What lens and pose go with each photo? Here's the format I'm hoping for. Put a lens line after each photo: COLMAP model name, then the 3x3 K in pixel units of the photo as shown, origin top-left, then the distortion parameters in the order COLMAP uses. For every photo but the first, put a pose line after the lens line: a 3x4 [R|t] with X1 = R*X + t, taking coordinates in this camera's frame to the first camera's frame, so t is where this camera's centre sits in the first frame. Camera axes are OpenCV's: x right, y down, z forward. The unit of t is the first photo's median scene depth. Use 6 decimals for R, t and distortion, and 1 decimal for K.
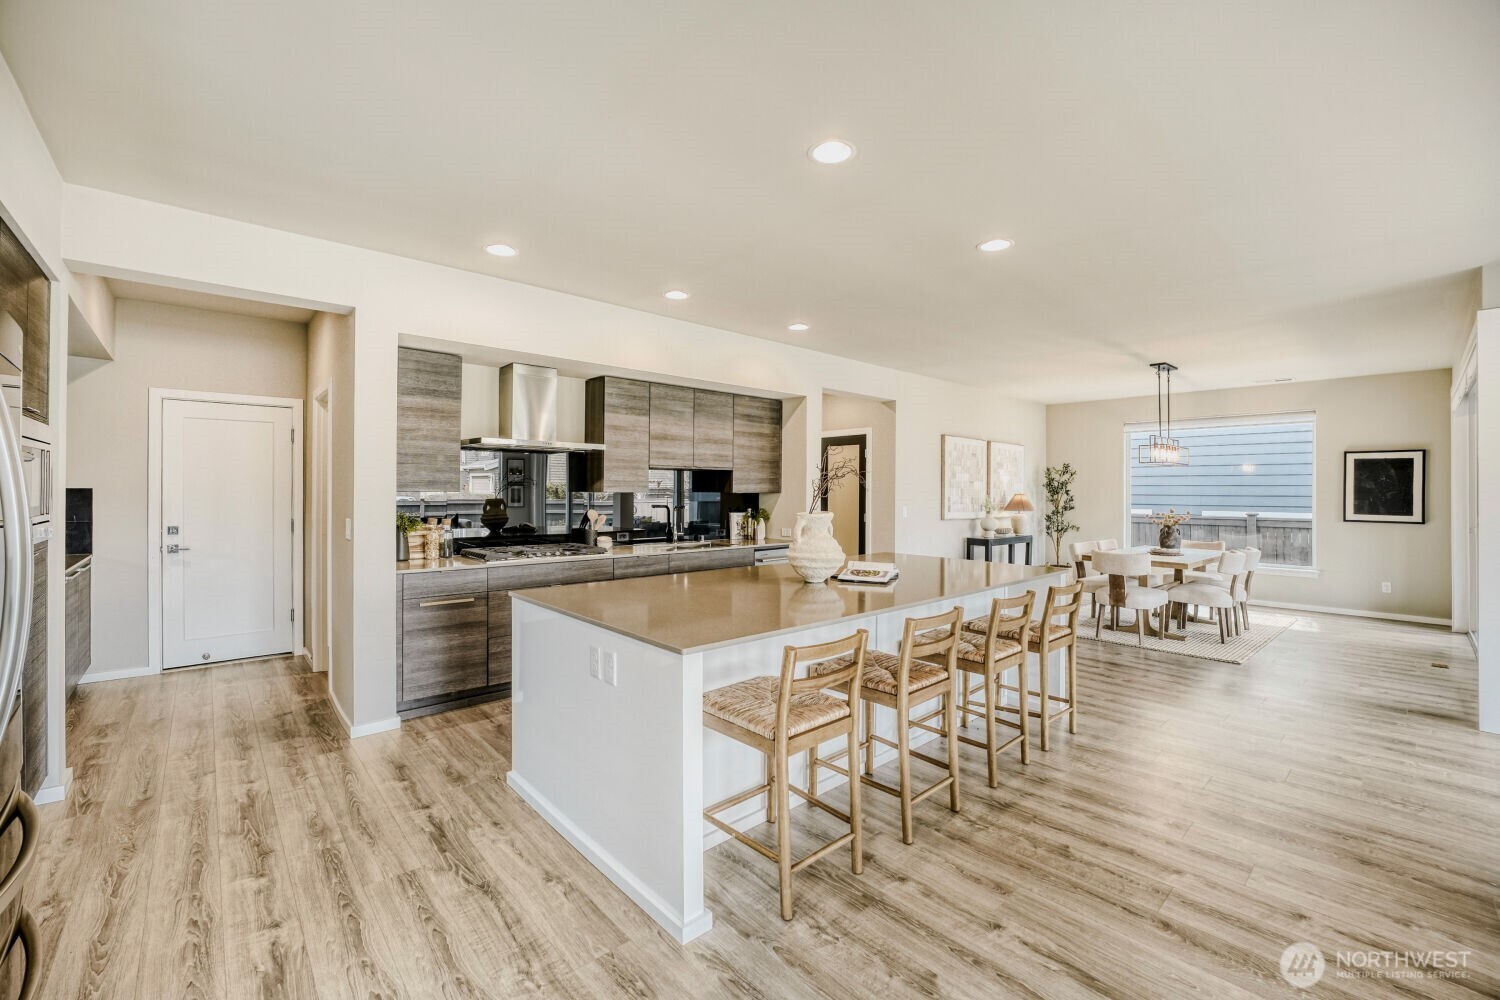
lens RADIAL K [[617.4, 0, 749.8], [0, 617.4, 491.5], [0, 0, 1]] dist [-0.026724, -0.000101]
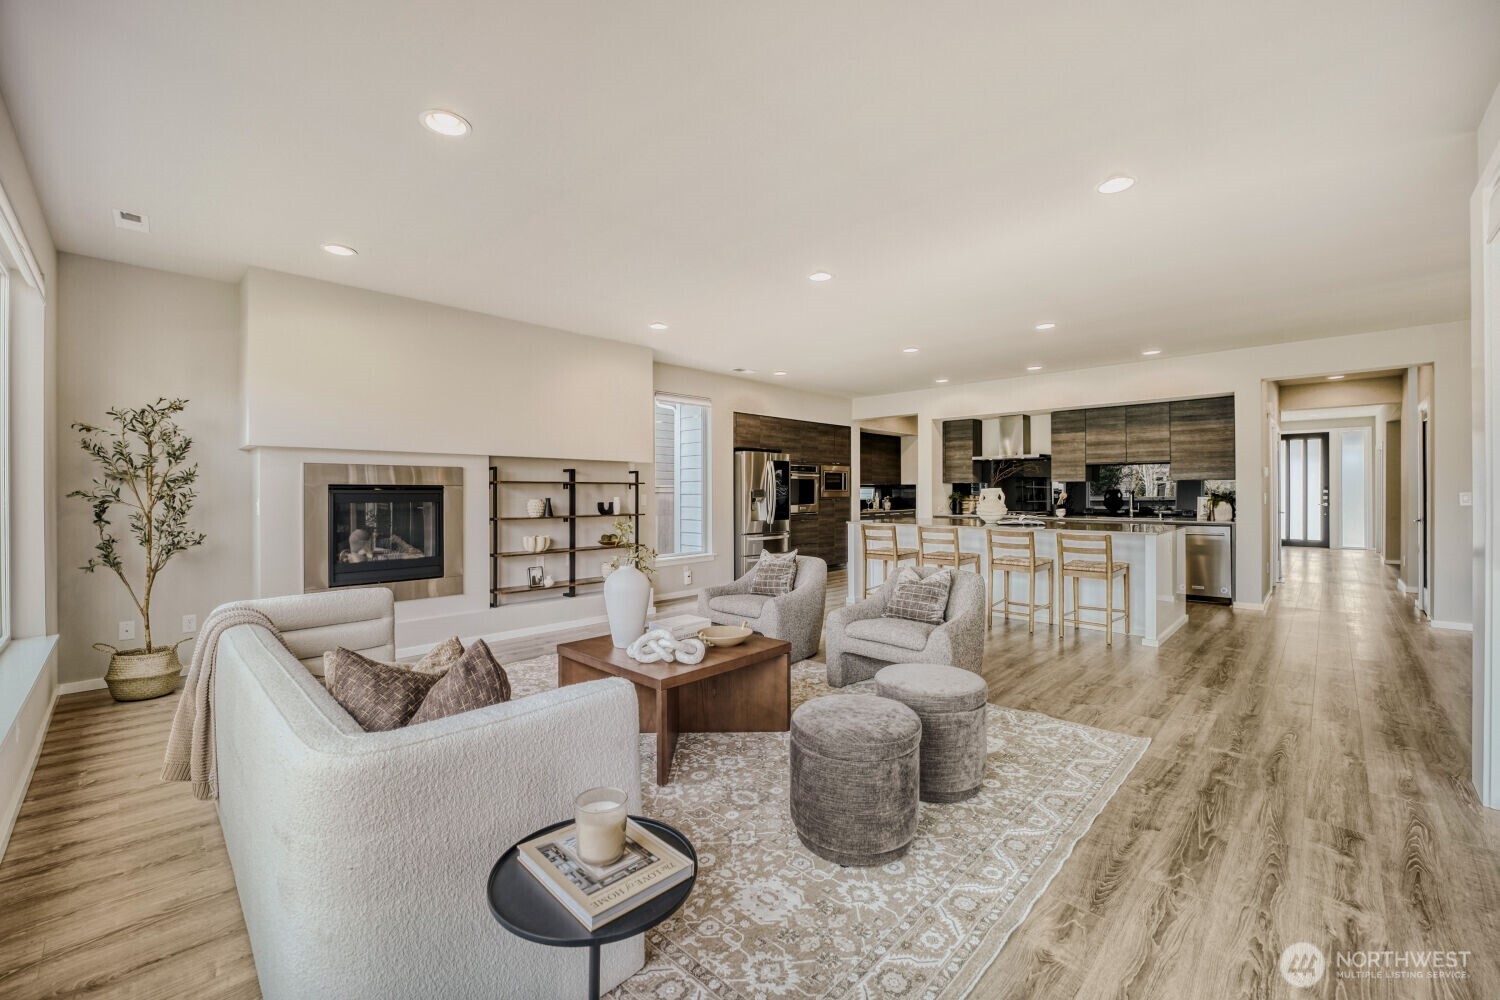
lens RADIAL K [[605.7, 0, 751.2], [0, 605.7, 496.2], [0, 0, 1]] dist [-0.029401, 0.000094]
pose [[0.063321, 0.002027, -0.997991, 1.291597], [0.005072, 0.999984, 0.002353, 0.031539], [0.997980, -0.005211, 0.063310, 0.074430]]
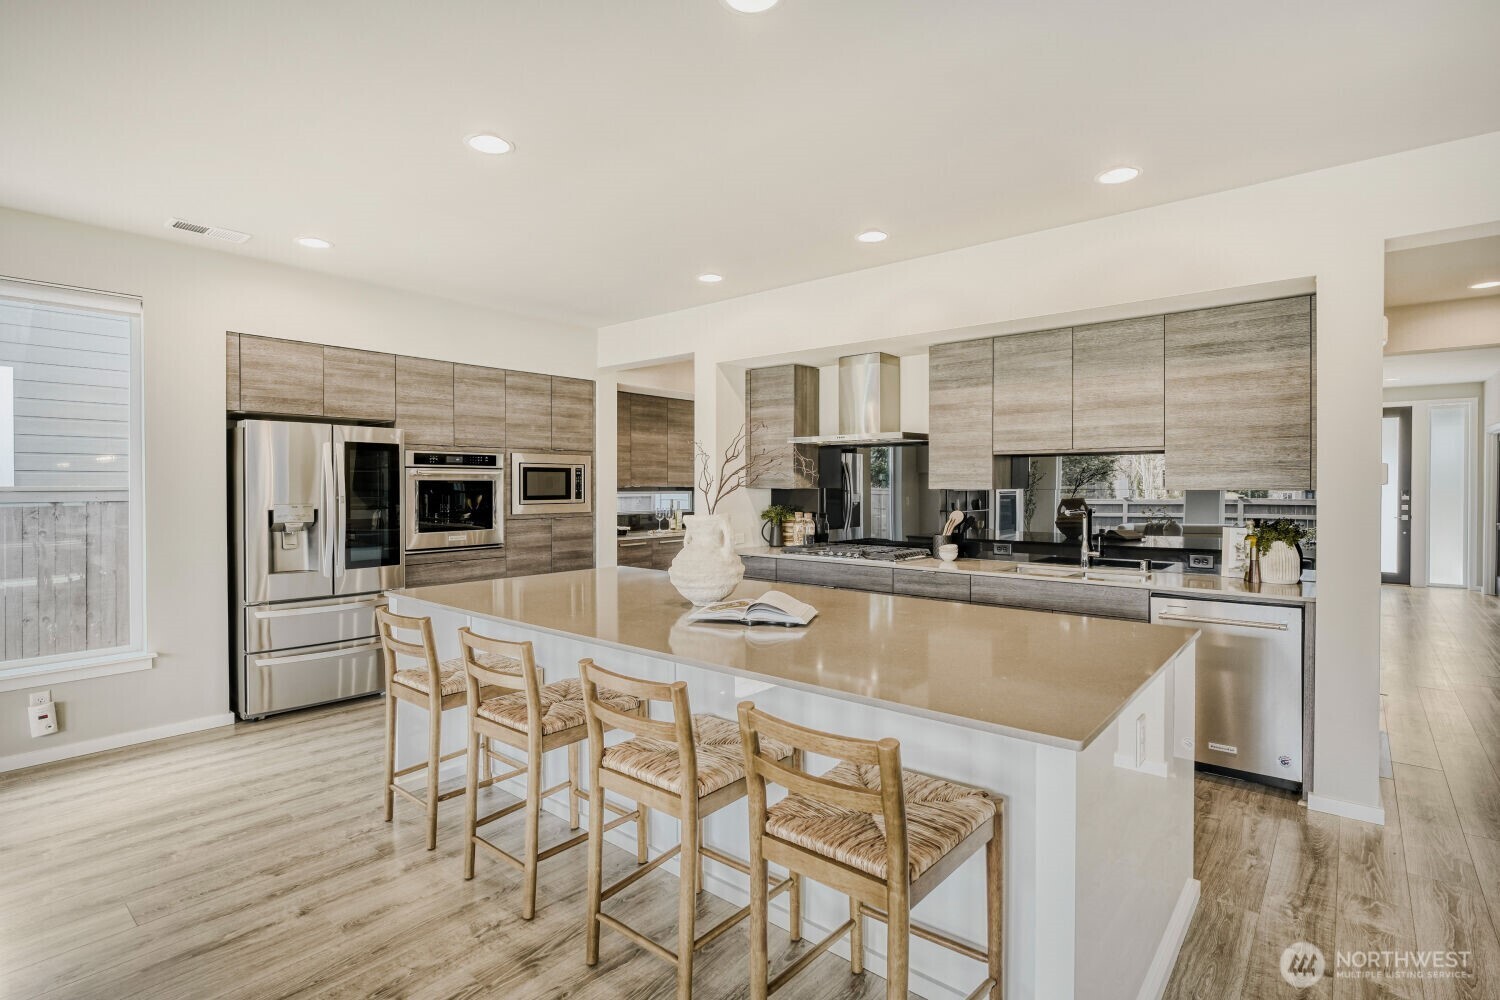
lens RADIAL K [[728.1, 0, 750.0], [0, 728.1, 500.0], [0, 0, 1]] dist [-0.013923, 0.000247]
pose [[0.141095, 0.015201, -0.989879, 0.653259], [0.002055, 0.999875, 0.015648, 0.000204], [0.989994, -0.004242, 0.141047, 0.602814]]
